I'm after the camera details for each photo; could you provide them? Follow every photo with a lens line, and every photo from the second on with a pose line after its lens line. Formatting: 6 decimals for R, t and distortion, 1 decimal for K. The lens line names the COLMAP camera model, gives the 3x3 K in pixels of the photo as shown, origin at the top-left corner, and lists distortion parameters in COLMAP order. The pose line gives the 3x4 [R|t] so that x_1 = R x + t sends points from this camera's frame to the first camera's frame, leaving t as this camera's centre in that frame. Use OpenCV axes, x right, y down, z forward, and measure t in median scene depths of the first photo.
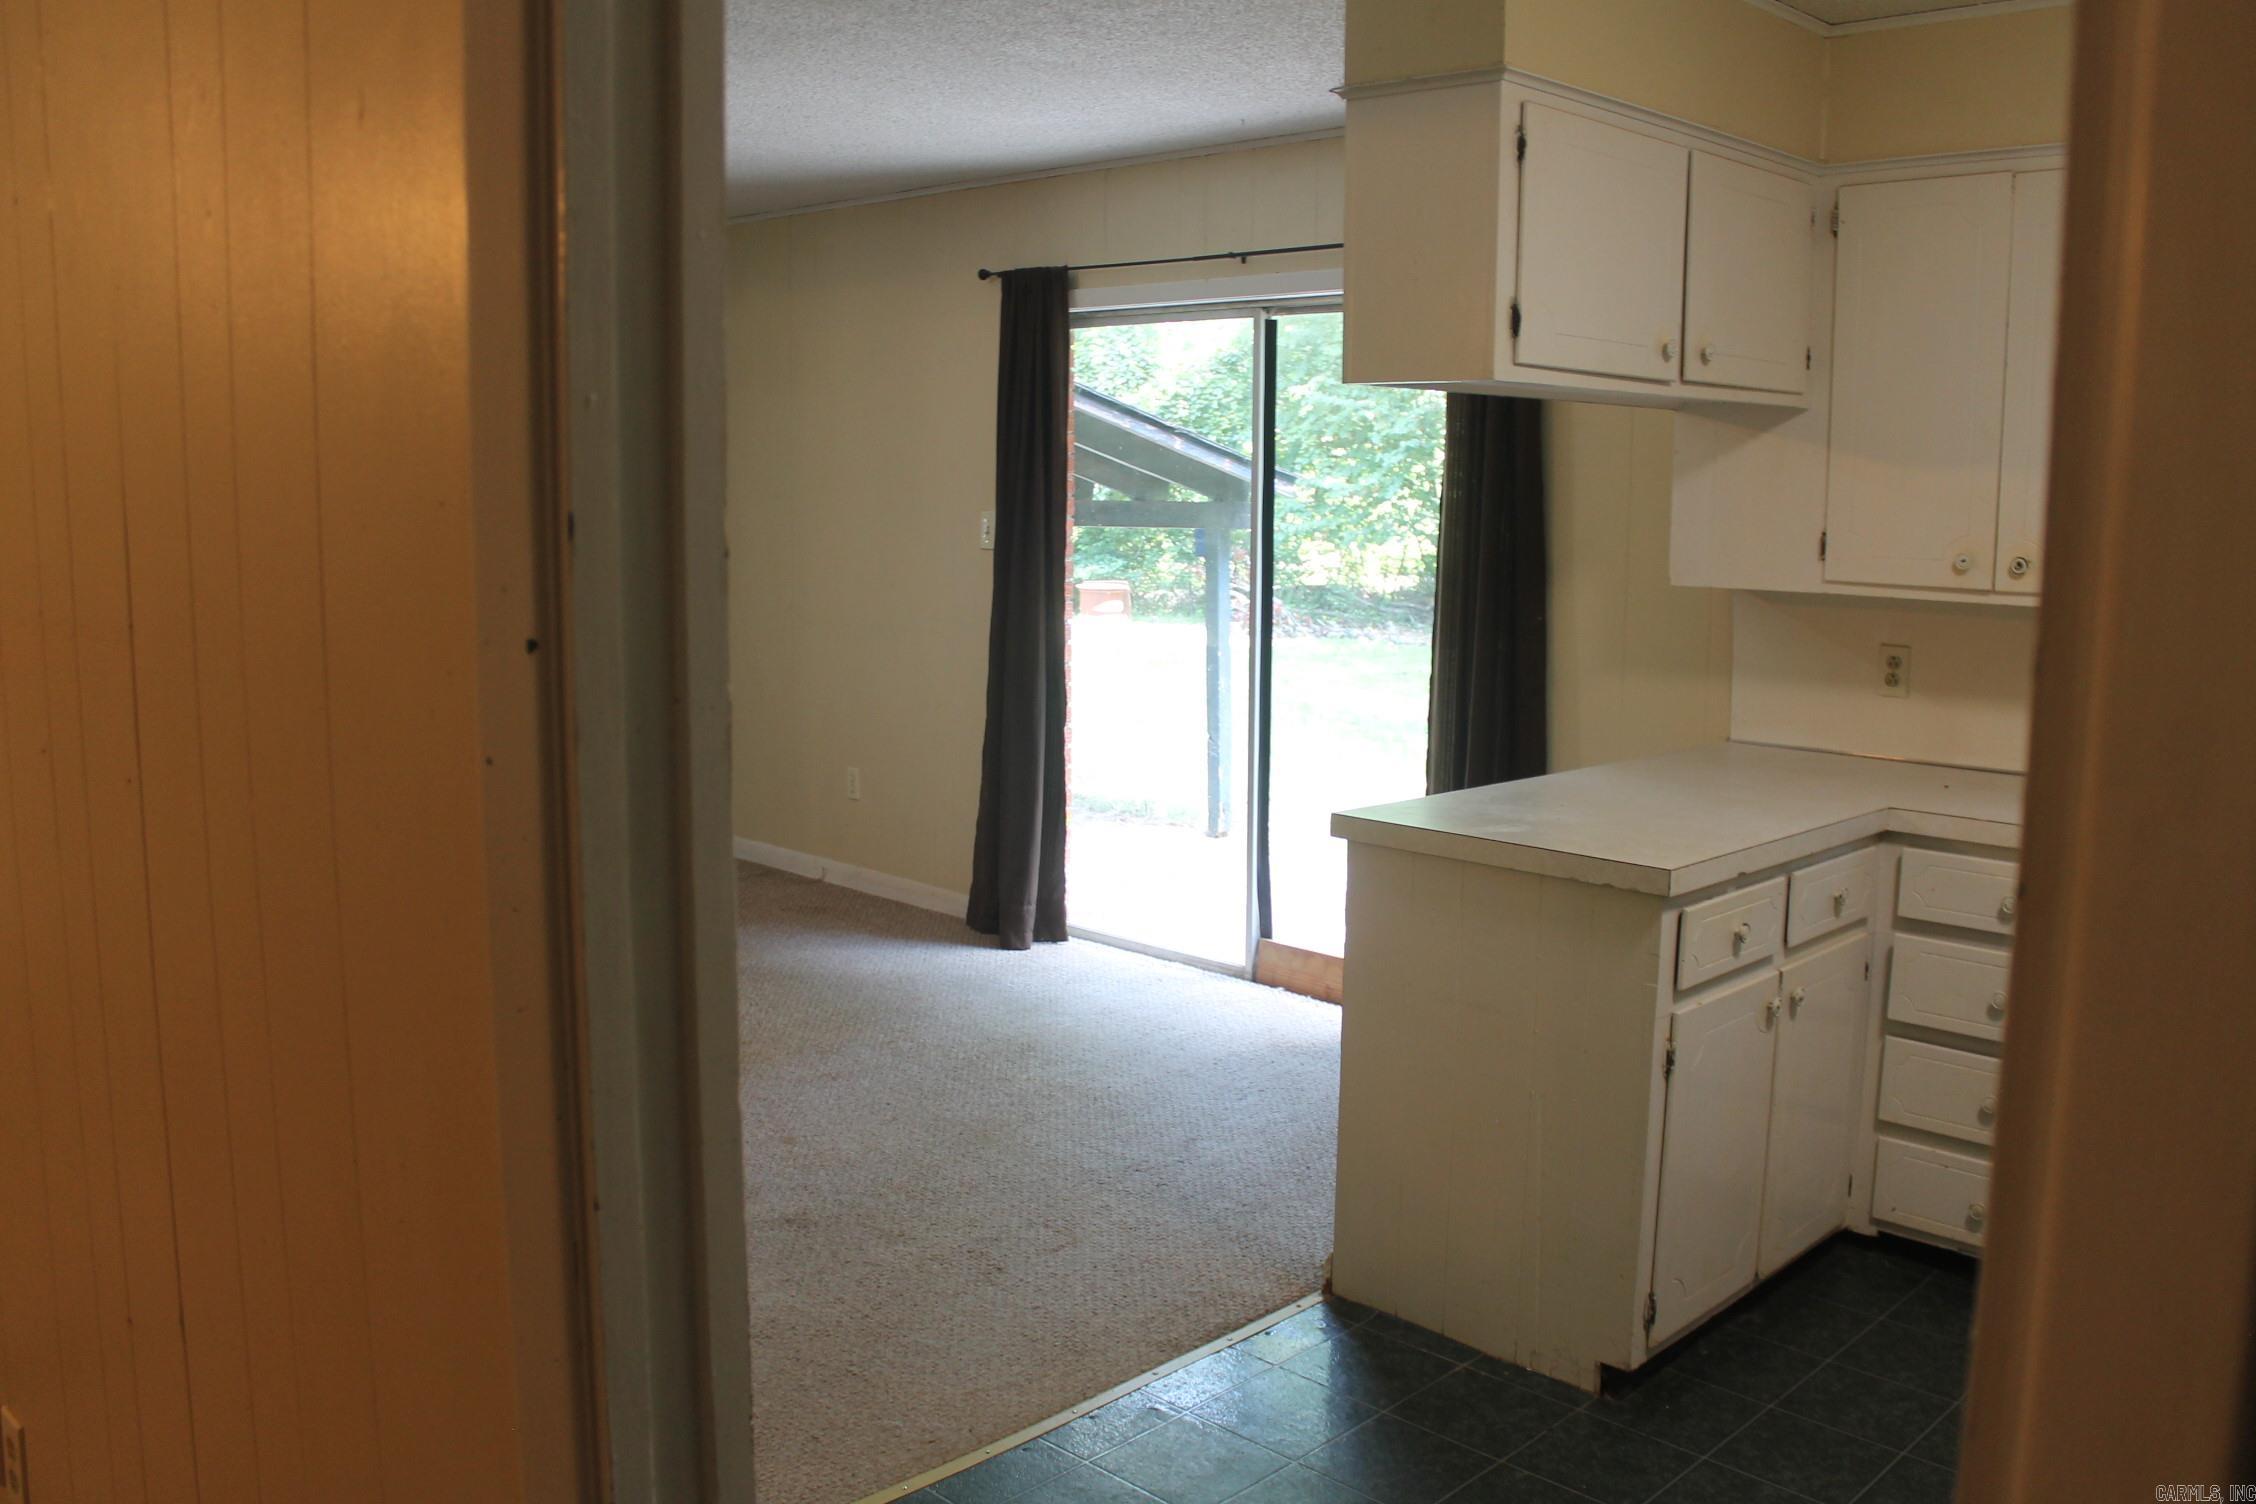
lens RADIAL K [[1910.1, 0, 1135.9], [0, 1910.1, 748.5], [0, 0, 1]] dist [-0.168146, 0.156044]
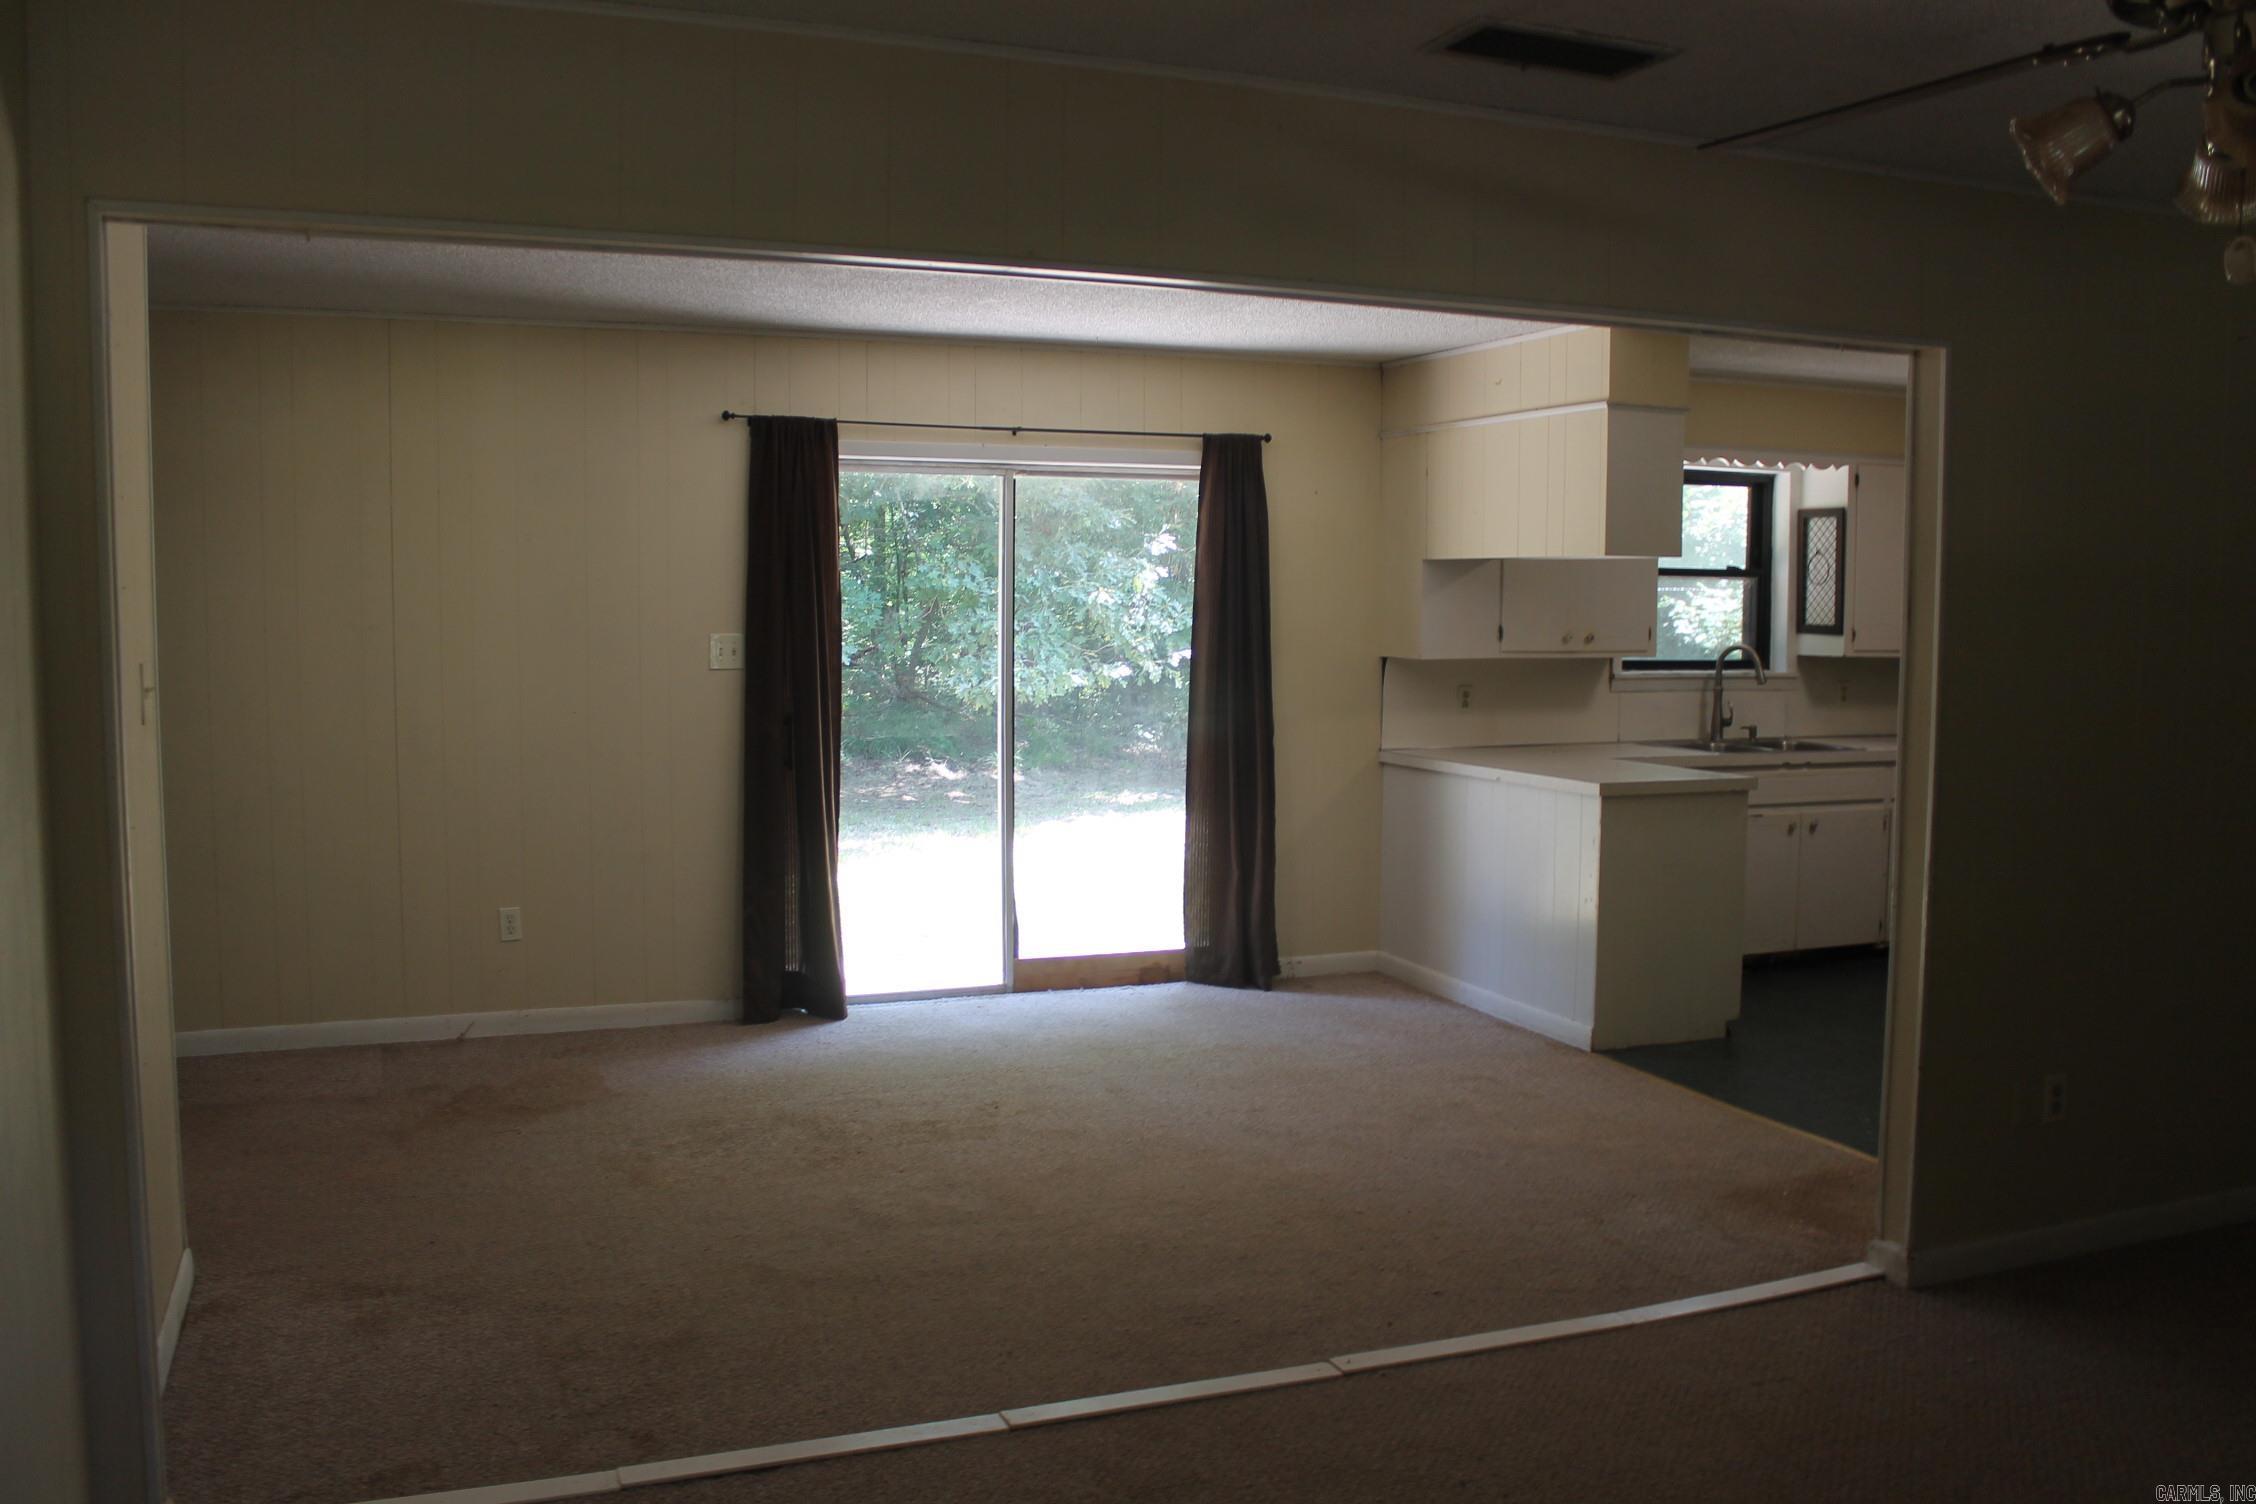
lens RADIAL K [[1910.1, 0, 1135.9], [0, 1910.1, 748.5], [0, 0, 1]] dist [-0.168146, 0.156044]
pose [[0.399273, -0.084571, 0.912923, -1.108588], [0.129520, 0.990954, 0.035153, -0.077872], [-0.907638, 0.104206, 0.406614, 0.409323]]
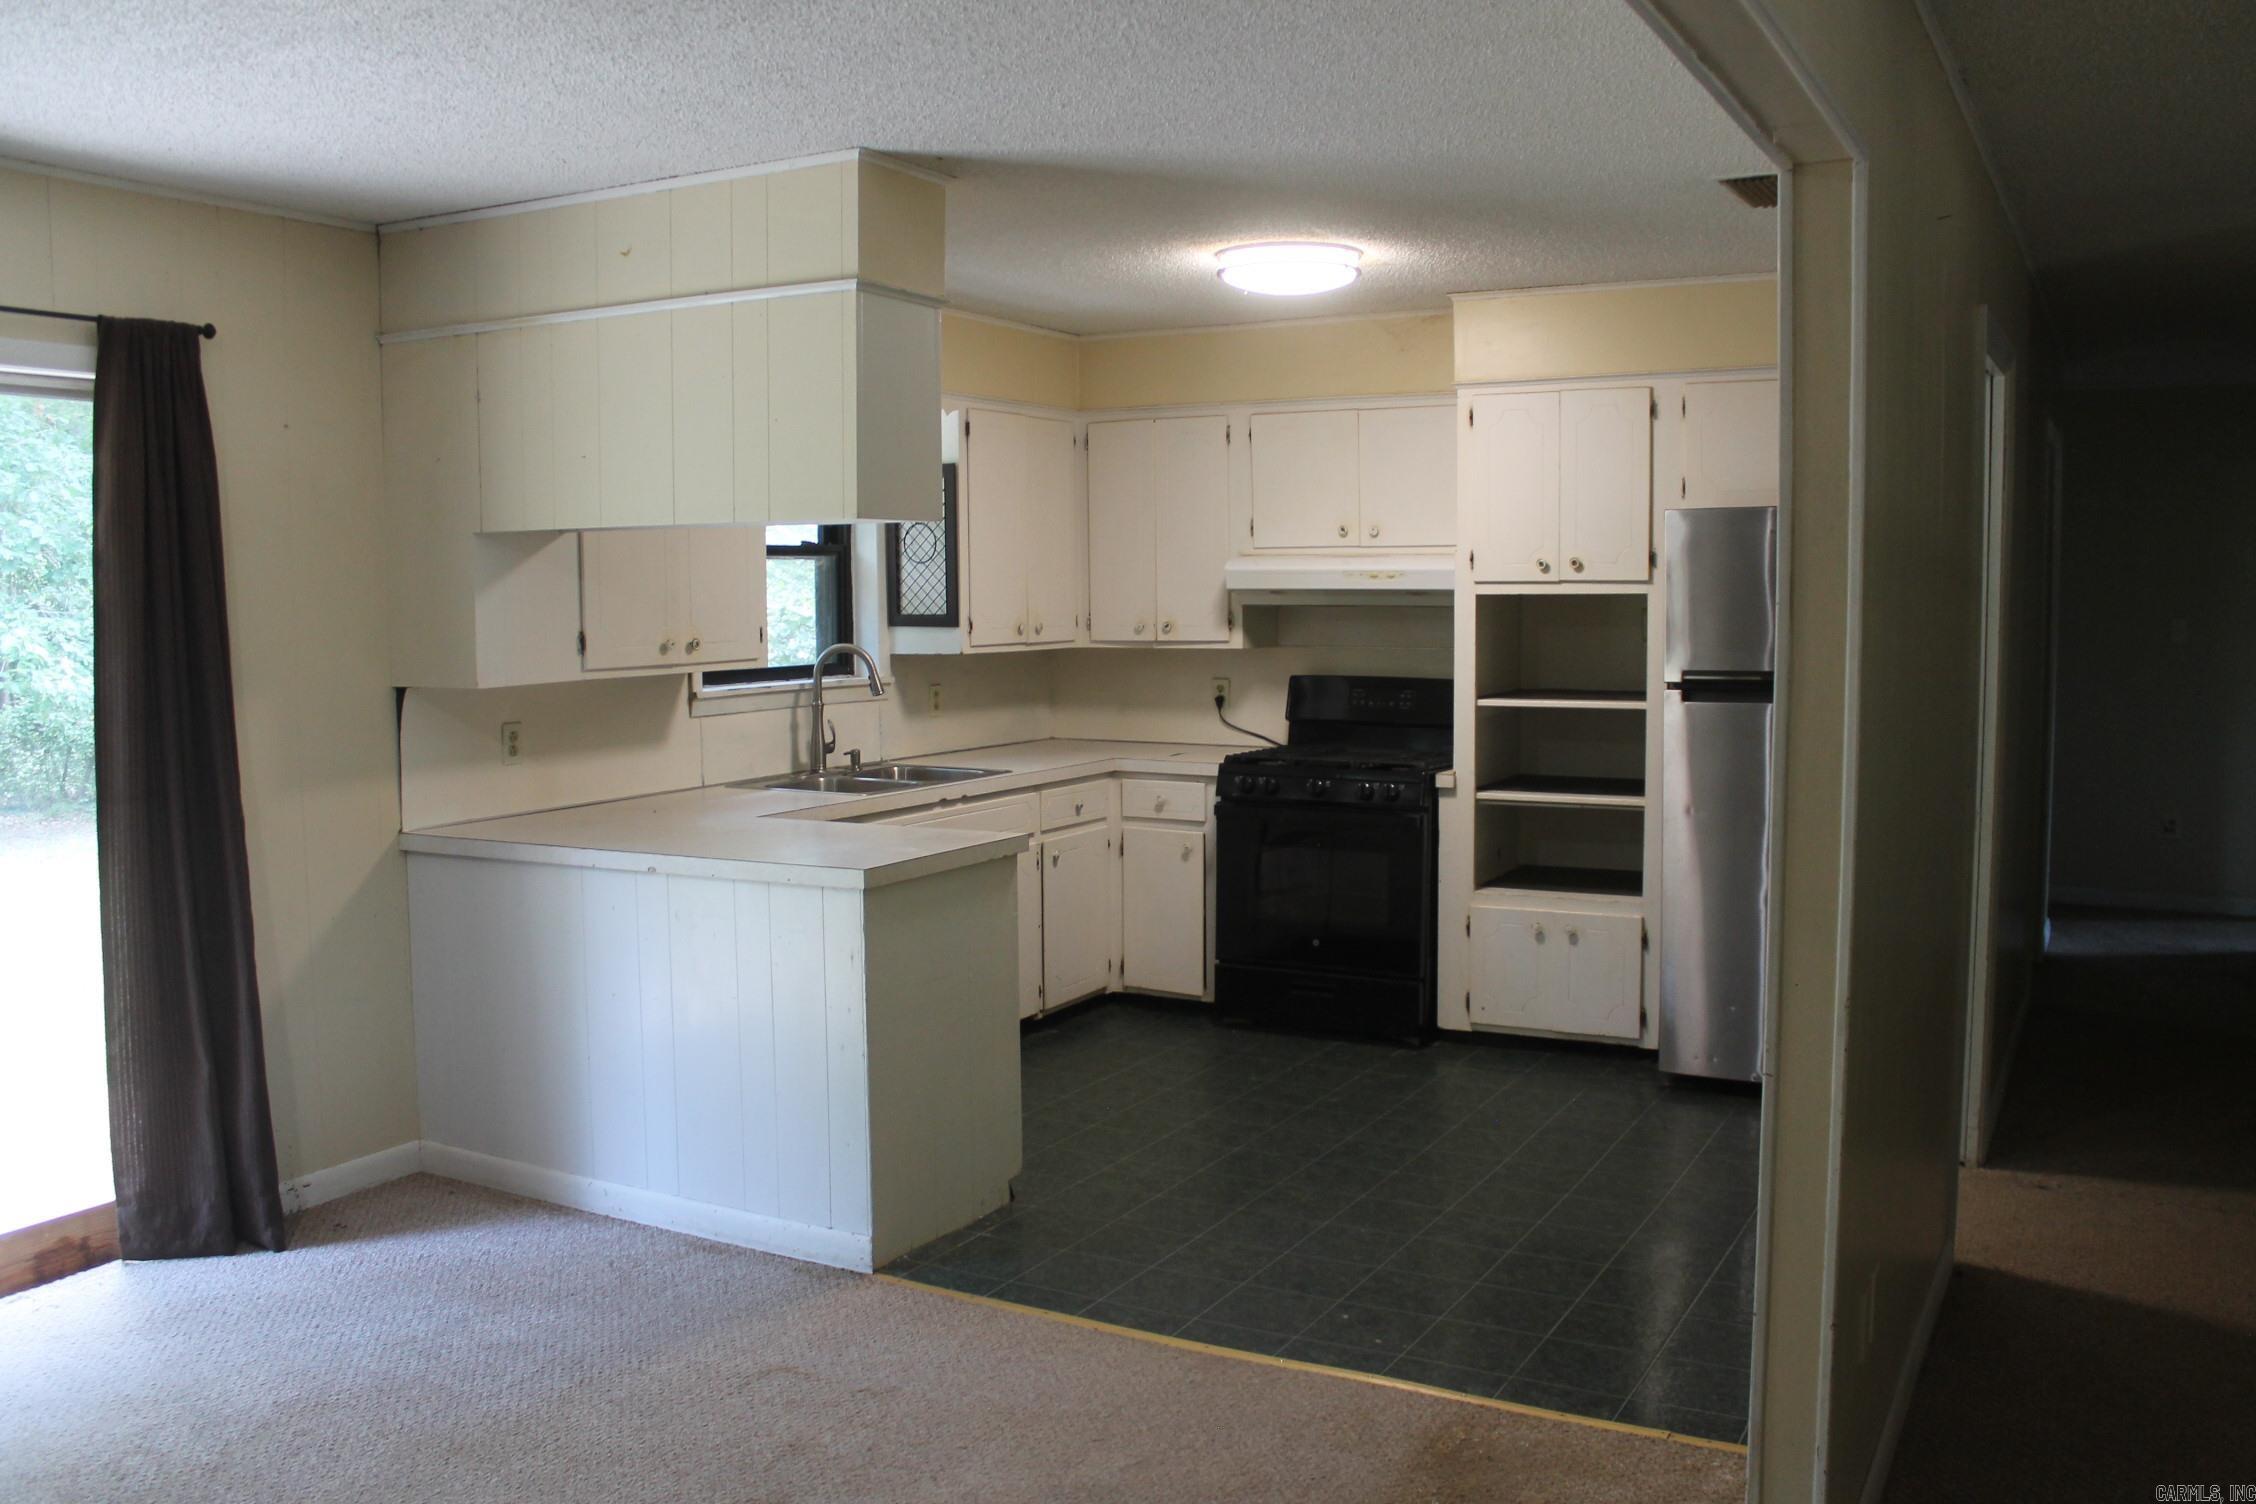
lens RADIAL K [[1910.1, 0, 1135.9], [0, 1910.1, 748.5], [0, 0, 1]] dist [-0.168146, 0.156044]
pose [[-0.271575, -0.094189, 0.957797, -0.686951], [0.141914, 0.980401, 0.136650, -0.114483], [-0.951897, 0.173036, -0.252886, 0.705530]]
